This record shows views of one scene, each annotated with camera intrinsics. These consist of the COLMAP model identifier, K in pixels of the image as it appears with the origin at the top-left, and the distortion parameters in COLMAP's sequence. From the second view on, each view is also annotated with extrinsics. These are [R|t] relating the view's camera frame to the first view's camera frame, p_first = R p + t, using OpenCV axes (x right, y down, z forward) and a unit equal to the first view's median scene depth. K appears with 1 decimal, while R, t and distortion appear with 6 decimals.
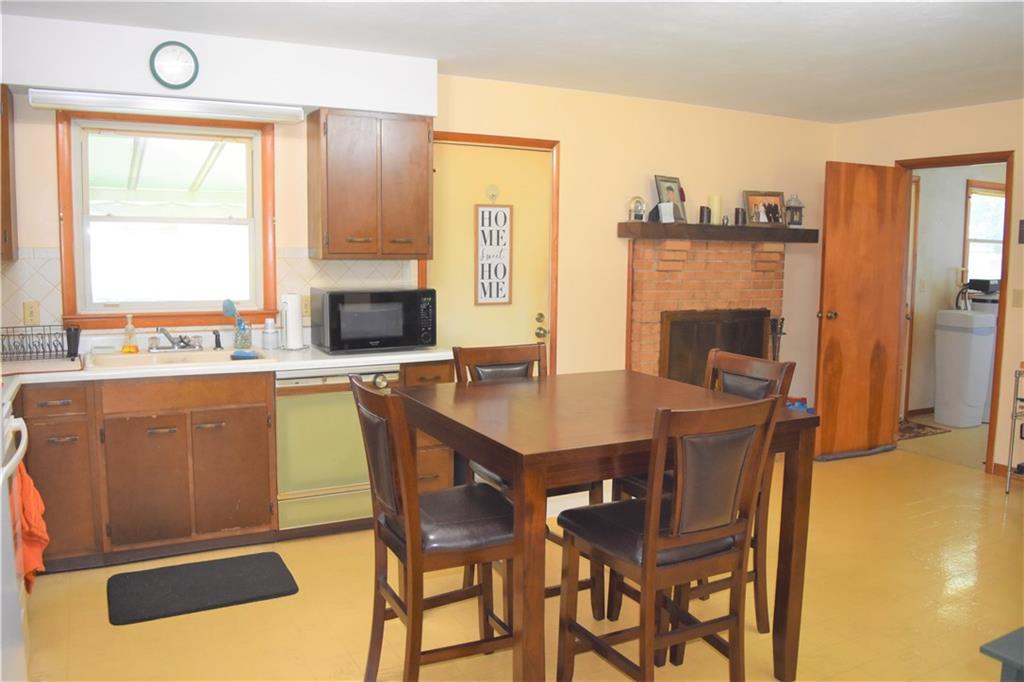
lens RADIAL K [[839.2, 0, 512.0], [0, 839.2, 341.0], [0, 0, 1]] dist [-0.112964, 0.048213]
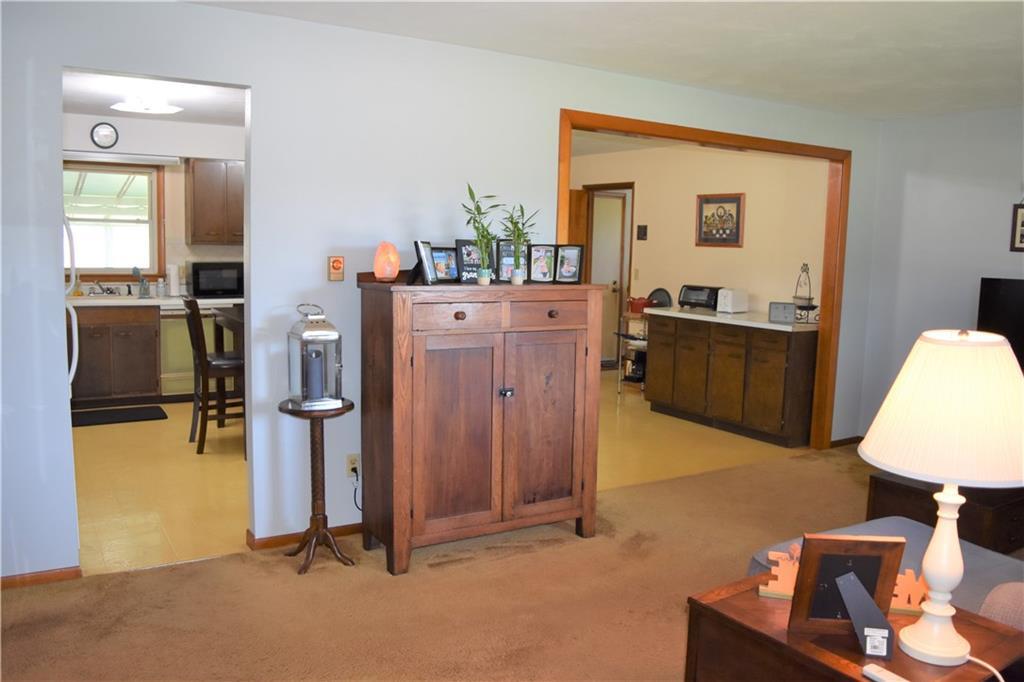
lens RADIAL K [[826.8, 0, 512.3], [0, 826.8, 353.2], [0, 0, 1]] dist [-0.101514, 0.003969]
pose [[0.997512, 0.008991, 0.069923, 0.313308], [-0.010480, 0.999725, 0.020963, 0.083139], [-0.069716, -0.021644, 0.997332, -0.714799]]
